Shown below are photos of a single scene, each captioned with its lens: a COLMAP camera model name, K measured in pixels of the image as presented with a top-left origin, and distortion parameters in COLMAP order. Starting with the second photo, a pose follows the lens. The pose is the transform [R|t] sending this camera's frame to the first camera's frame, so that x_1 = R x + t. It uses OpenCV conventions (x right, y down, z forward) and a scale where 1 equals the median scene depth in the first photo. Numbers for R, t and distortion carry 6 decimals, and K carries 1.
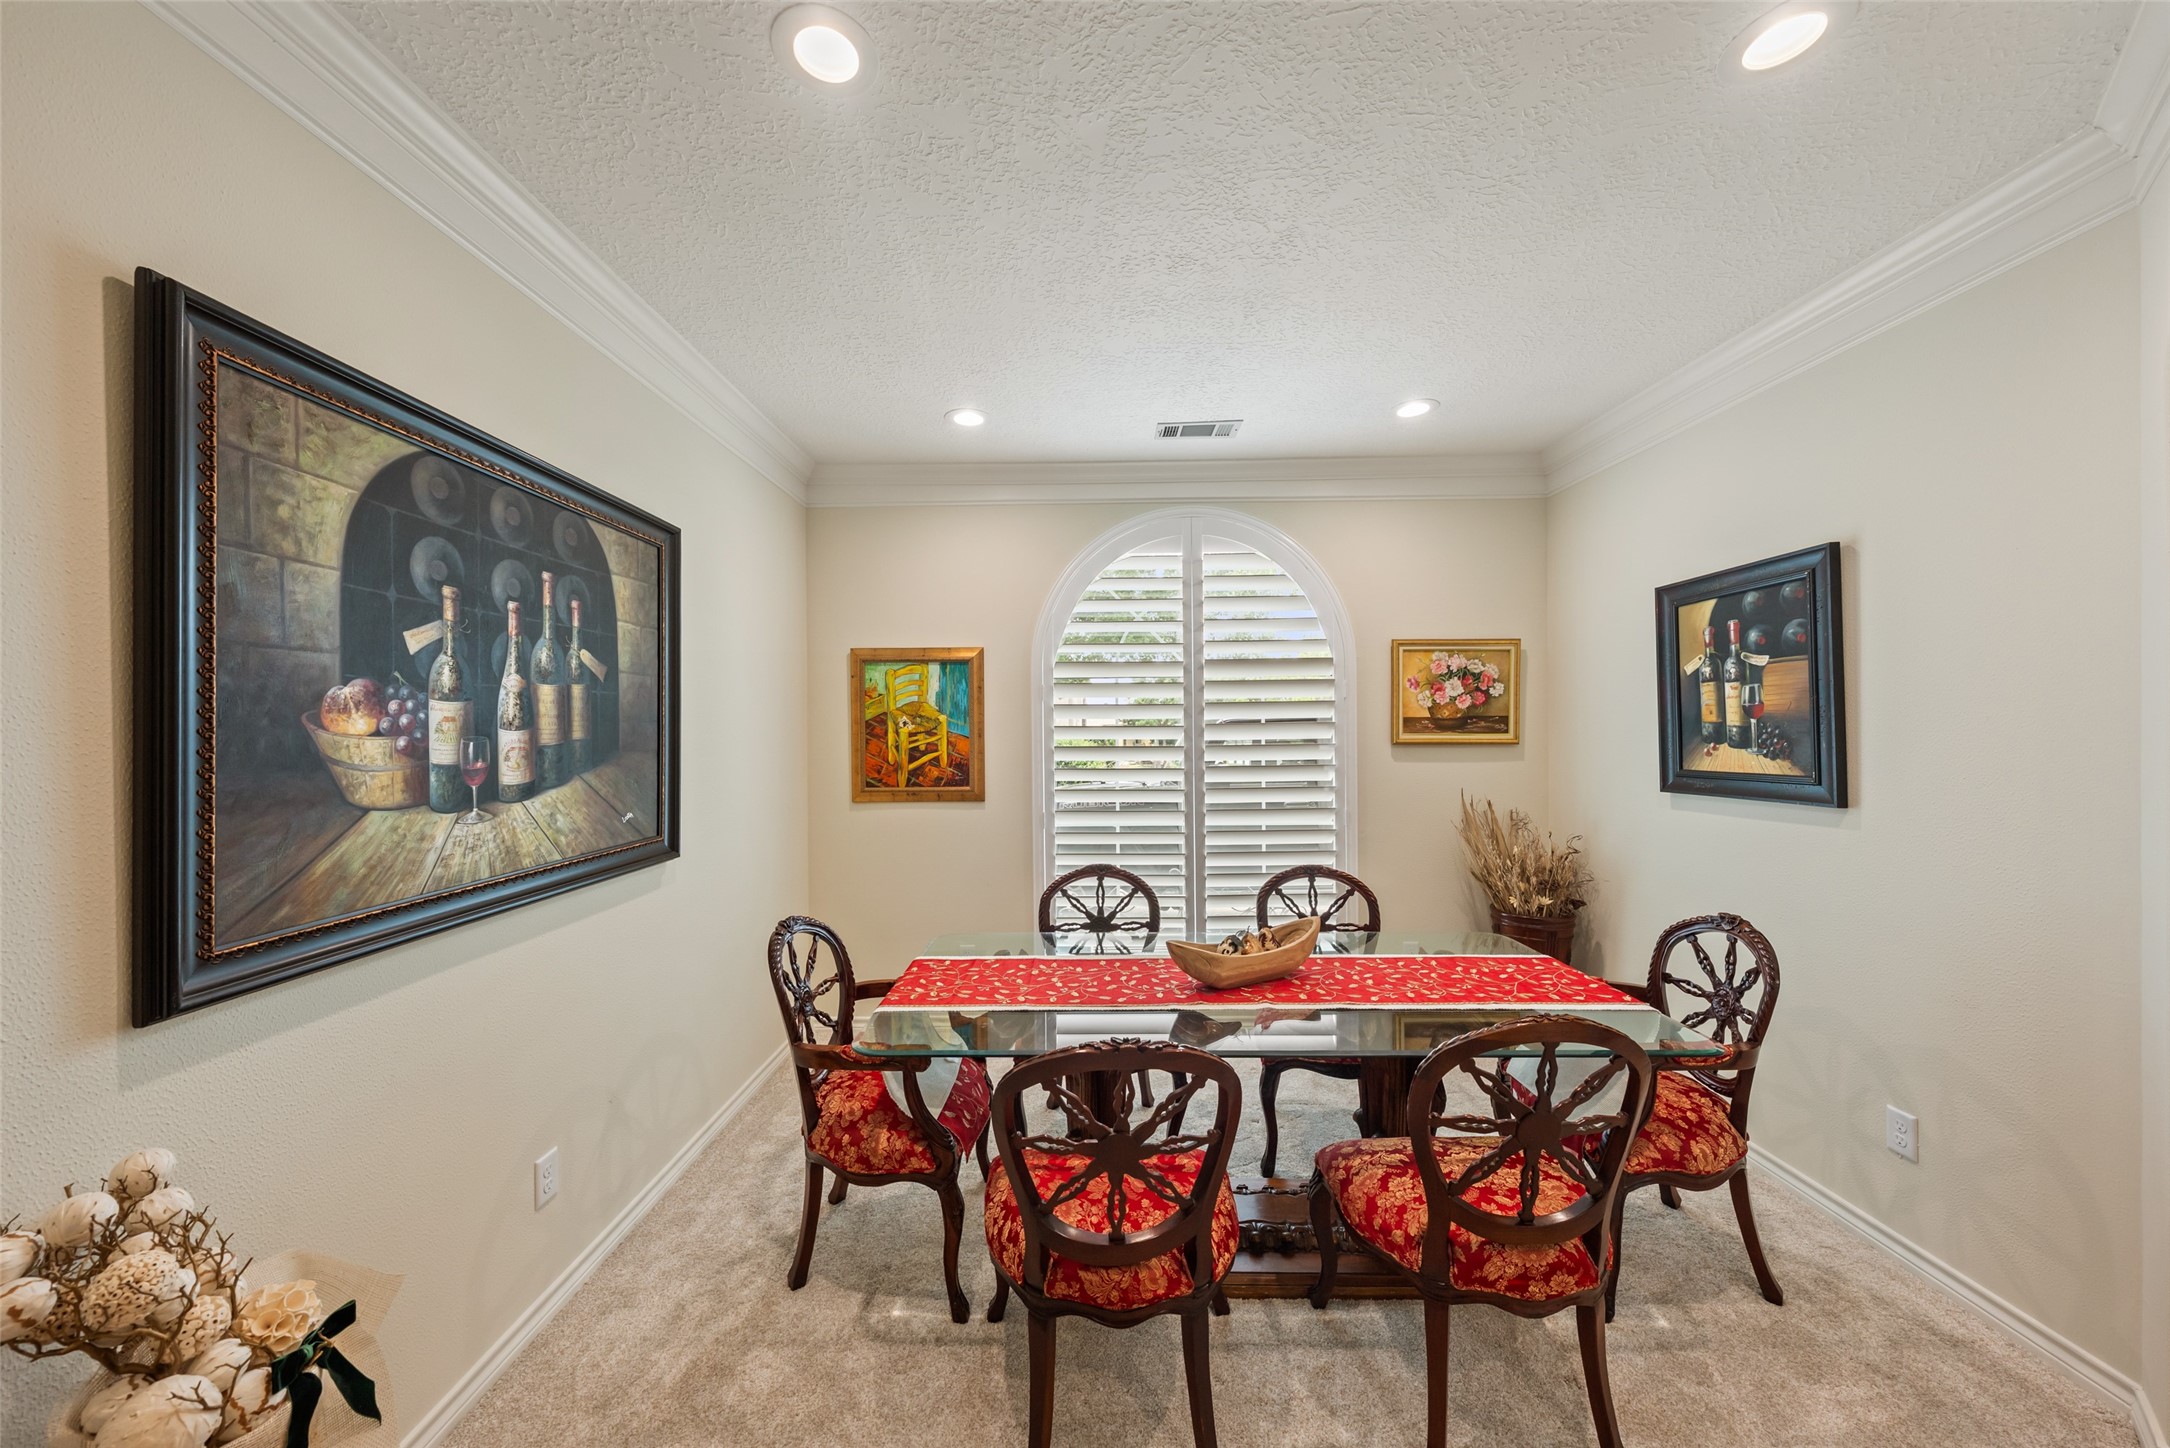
lens RADIAL K [[749.2, 0, 1077.2], [0, 749.2, 731.0], [0, 0, 1]] dist [-0.000844, 0.000066]
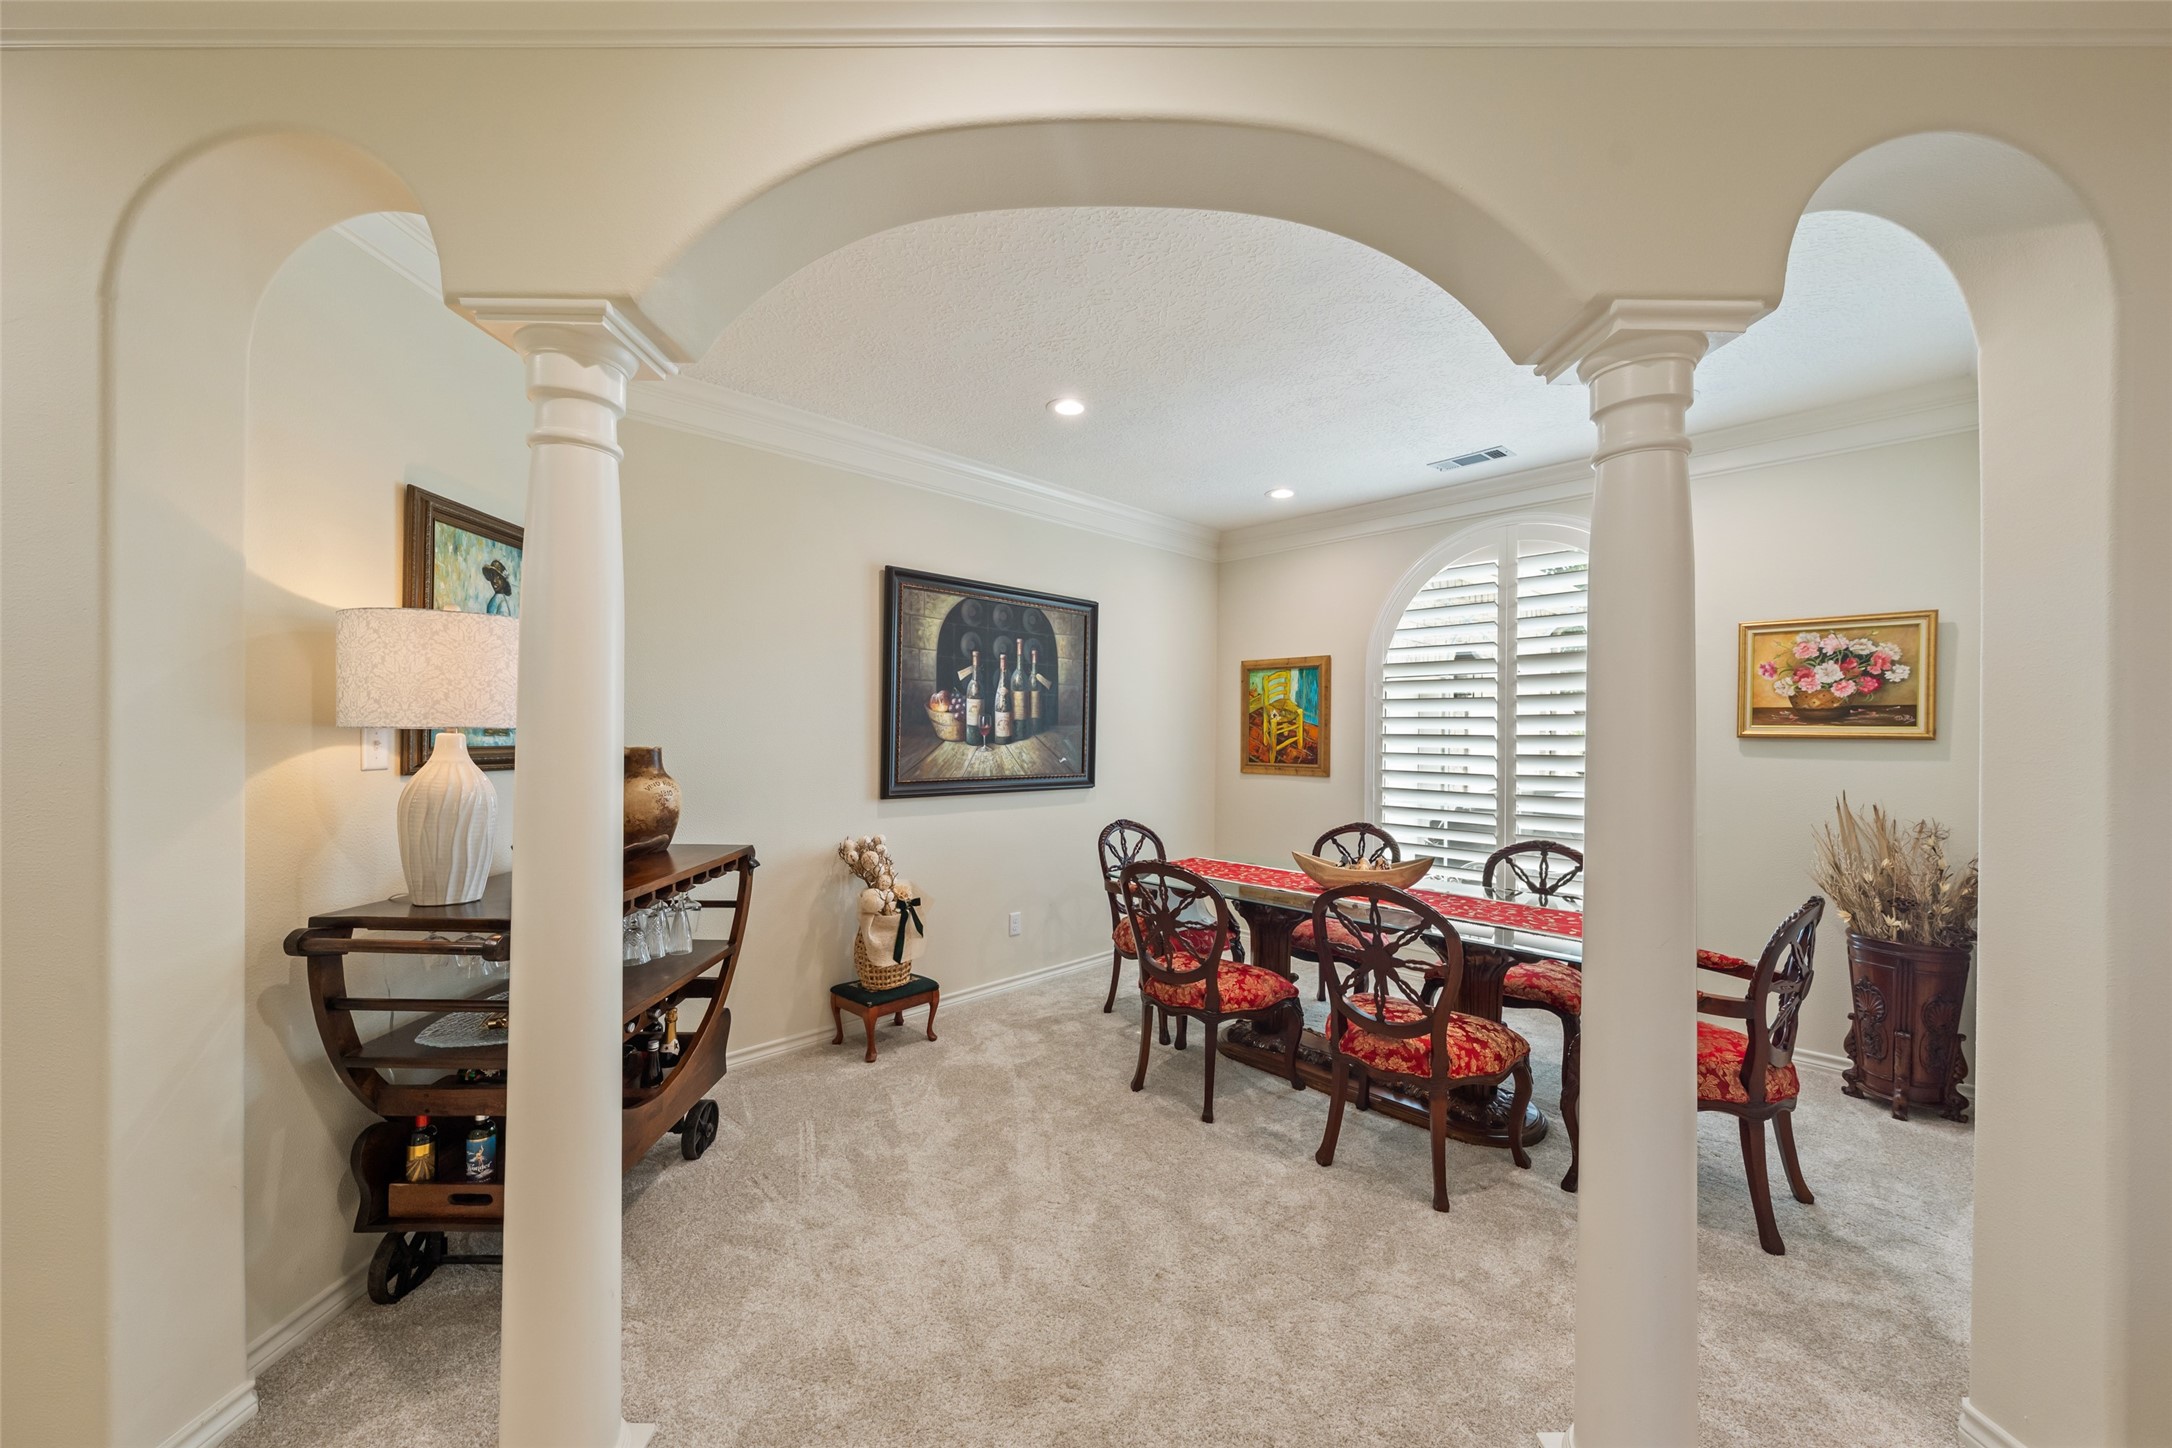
lens RADIAL K [[783.7, 0, 1085.4], [0, 783.7, 727.9], [0, 0, 1]] dist [0.000294, 0.000119]
pose [[0.717082, 0.010266, -0.696913, 0.876199], [-0.018556, 0.999818, -0.004366, 0.042739], [0.696742, 0.016063, 0.717142, -0.415048]]
